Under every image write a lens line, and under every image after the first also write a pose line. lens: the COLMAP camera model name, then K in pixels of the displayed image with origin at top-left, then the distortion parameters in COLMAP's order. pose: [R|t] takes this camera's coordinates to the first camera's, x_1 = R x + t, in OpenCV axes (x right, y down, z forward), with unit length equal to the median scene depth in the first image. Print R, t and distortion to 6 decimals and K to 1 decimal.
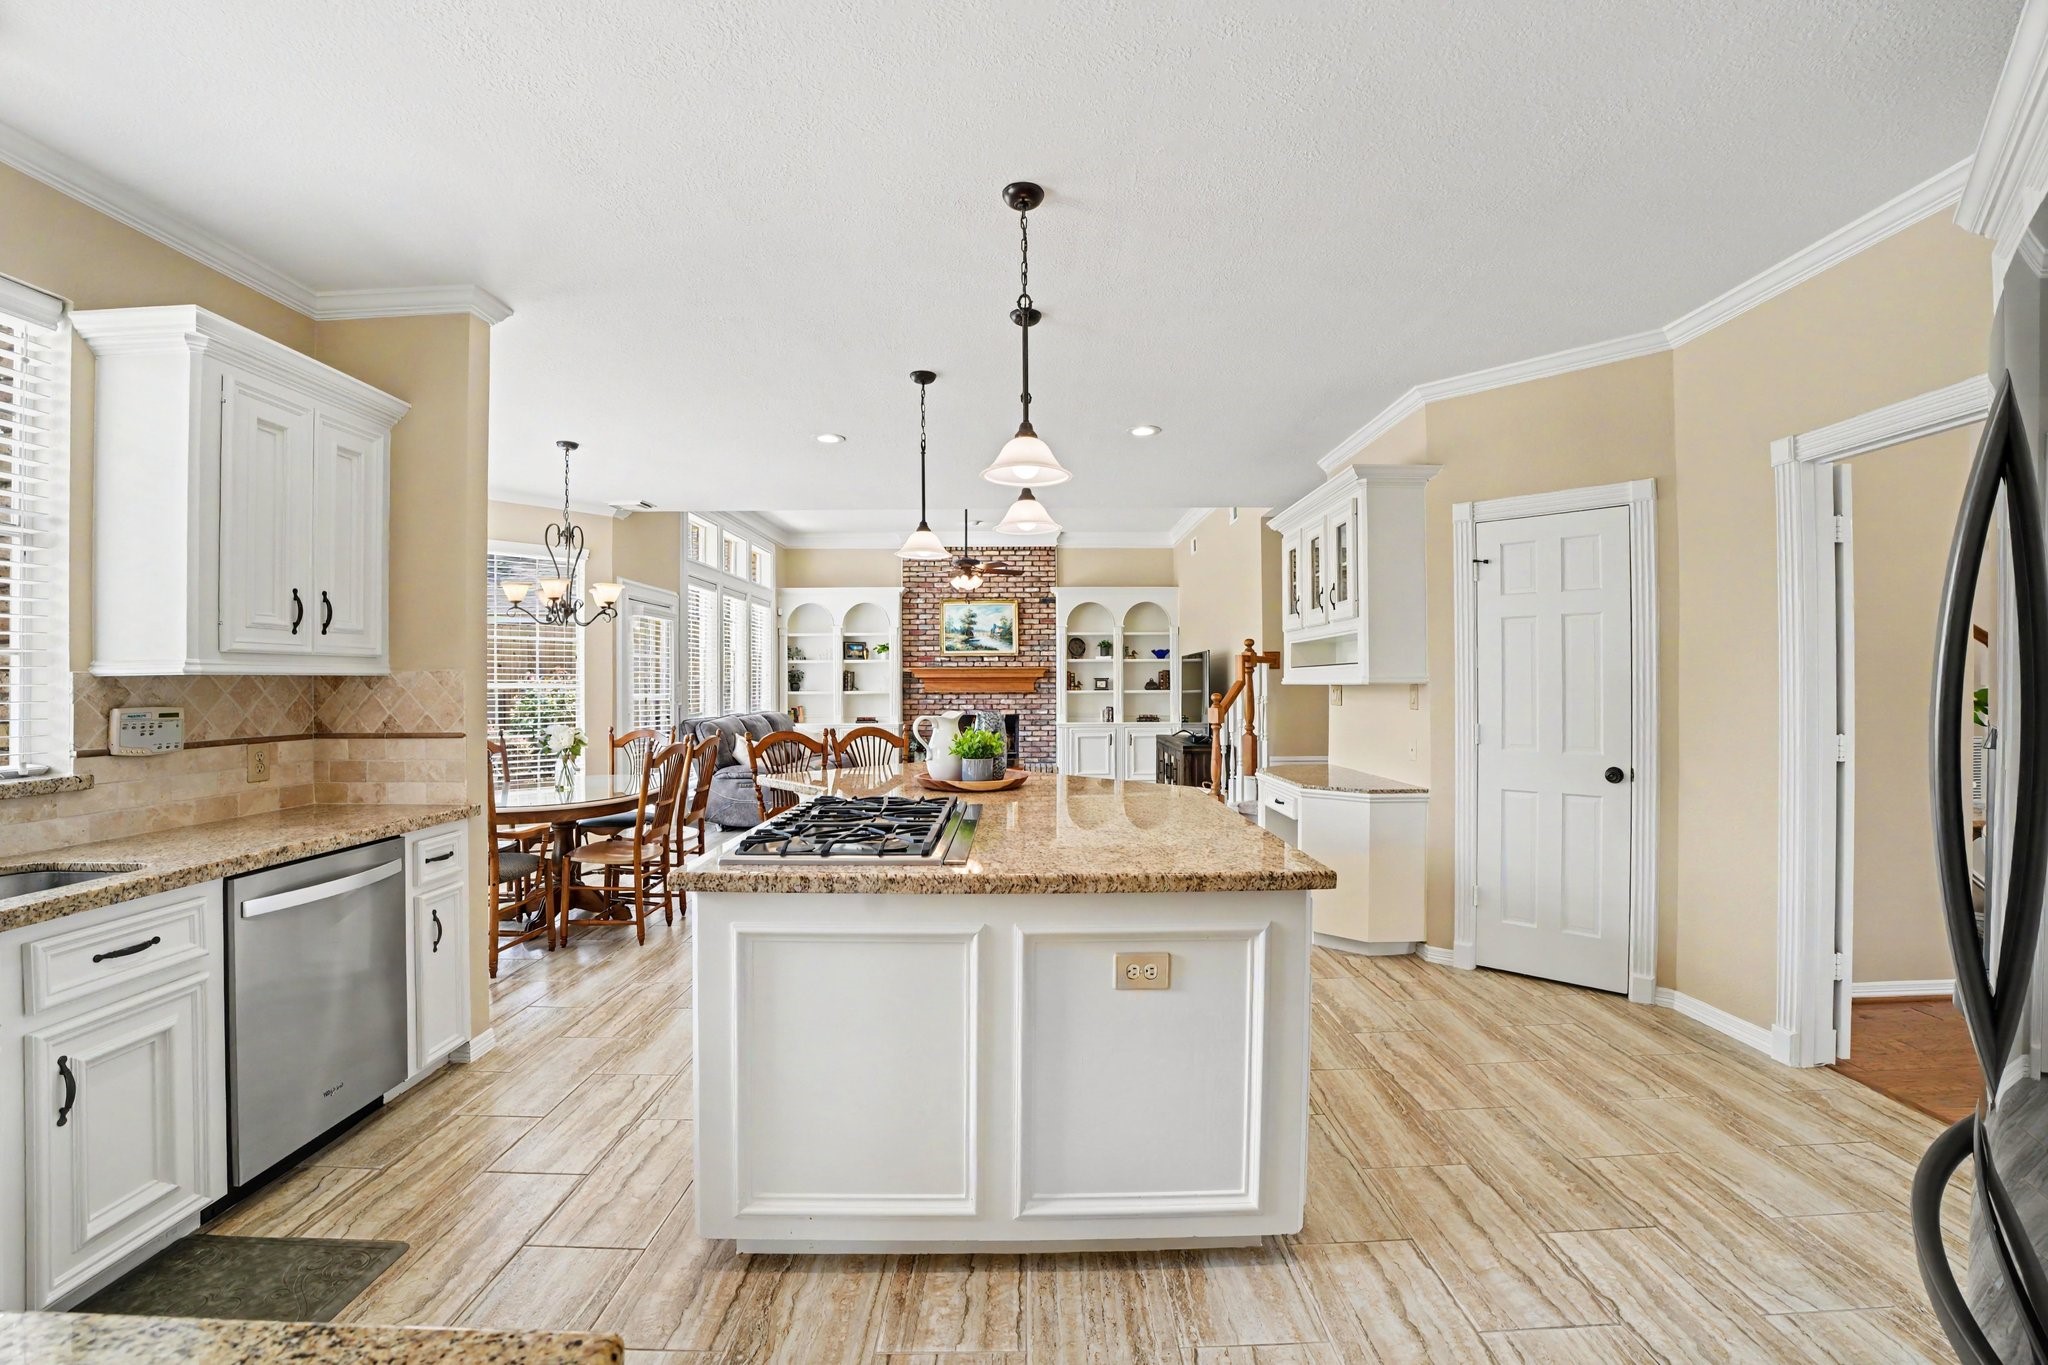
lens RADIAL K [[843.0, 0, 1029.4], [0, 843.0, 648.5], [0, 0, 1]] dist [-0.053370, -0.000299]
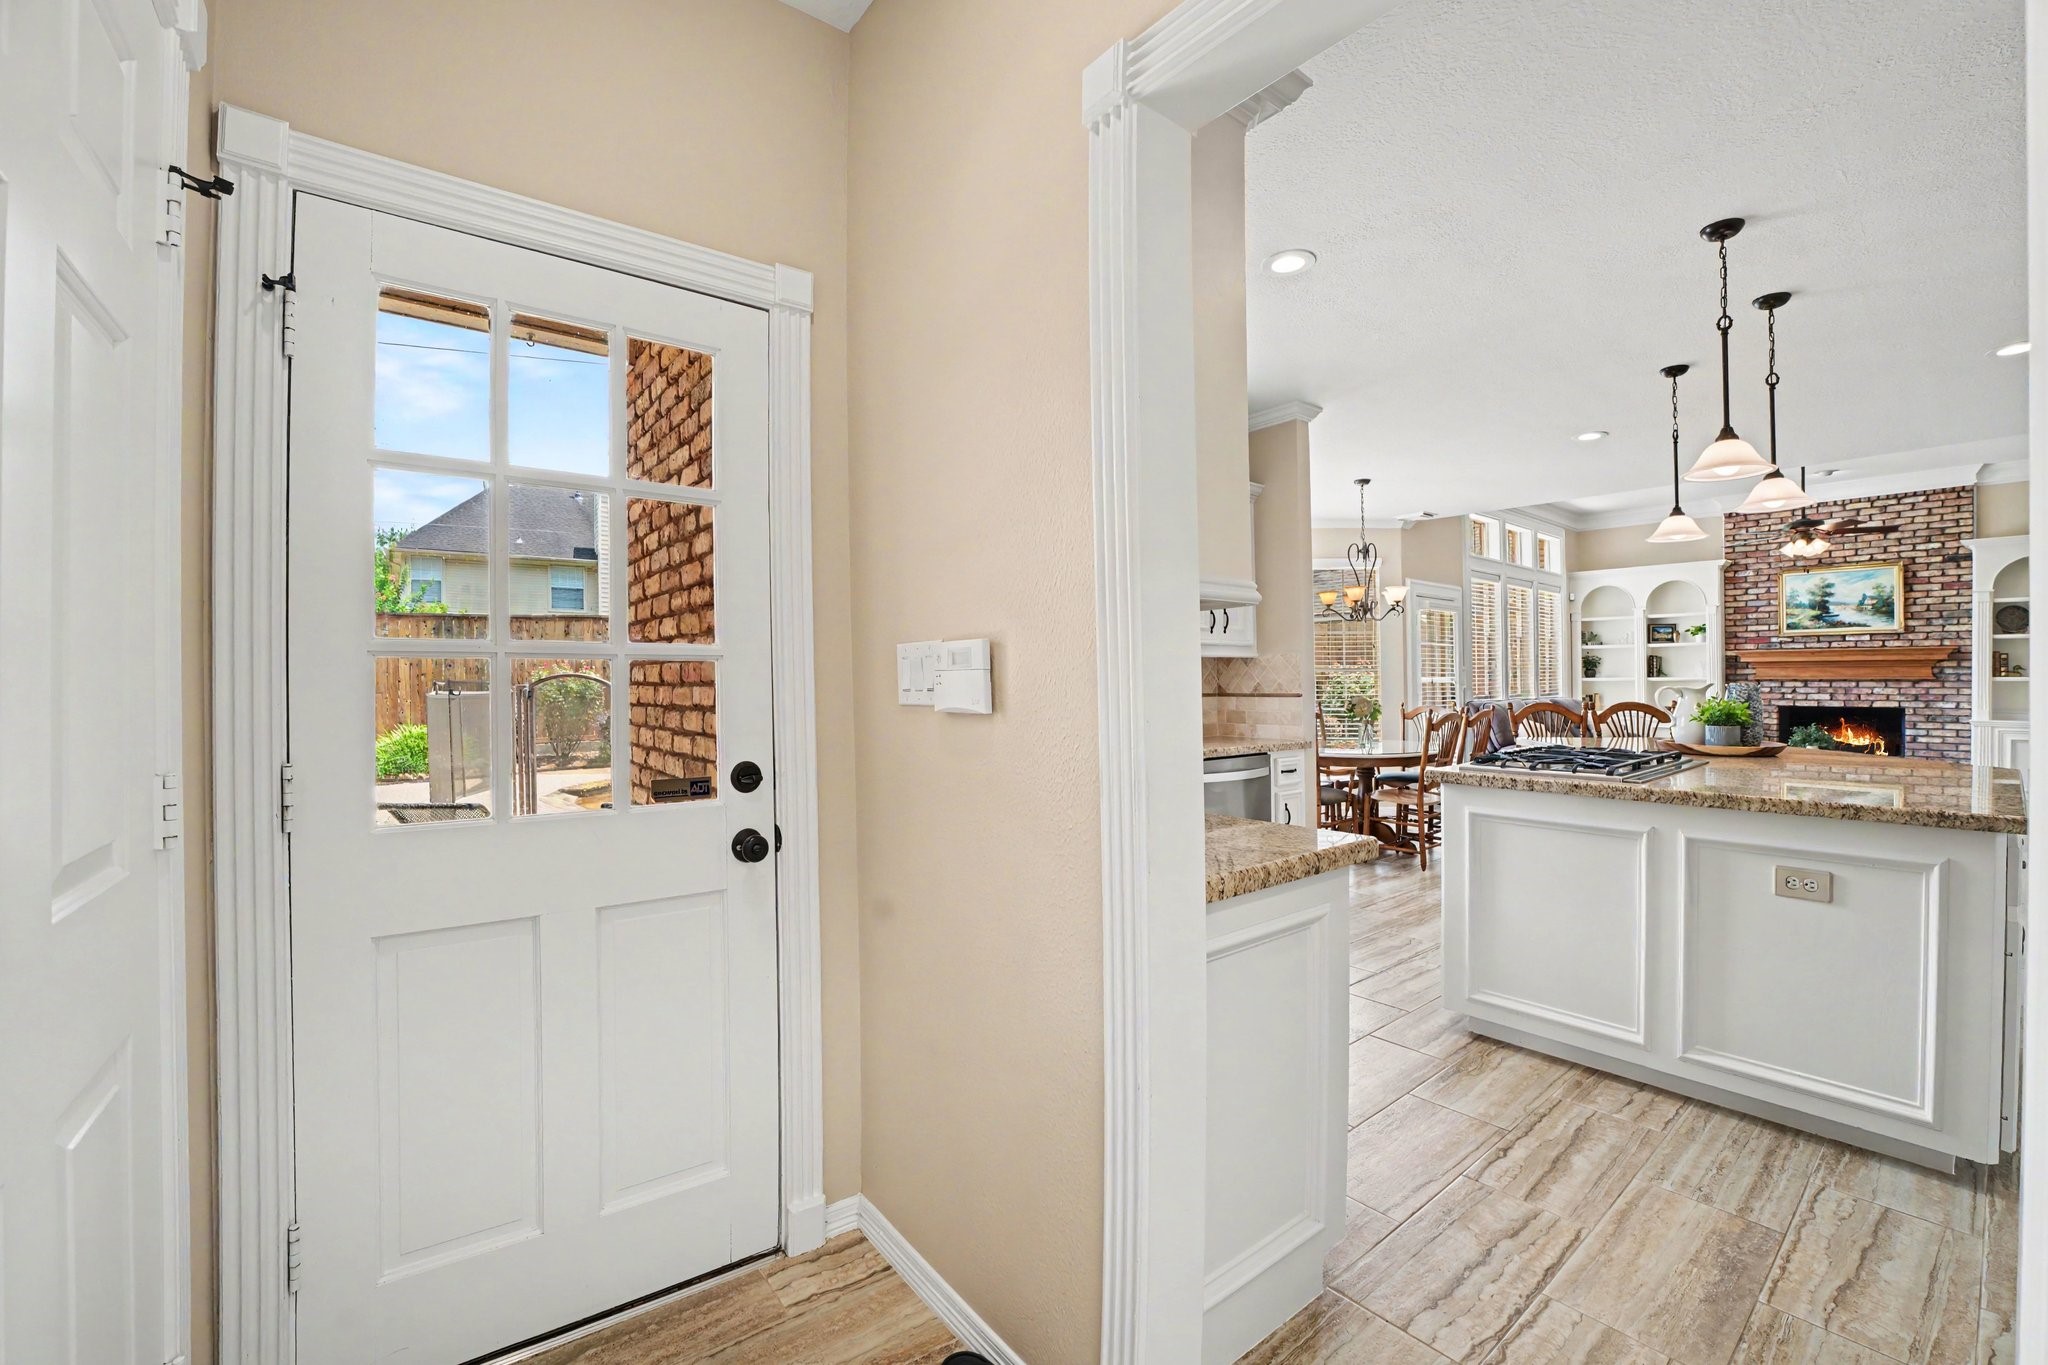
lens RADIAL K [[829.6, 0, 1024.0], [0, 829.6, 682.5], [0, 0, 1]] dist [-0.053788, 0.007610]
pose [[0.617116, 0.008161, -0.786830, 0.085939], [0.032156, 0.998849, 0.035580, 0.004051], [0.786215, -0.047259, 0.616143, -0.150211]]
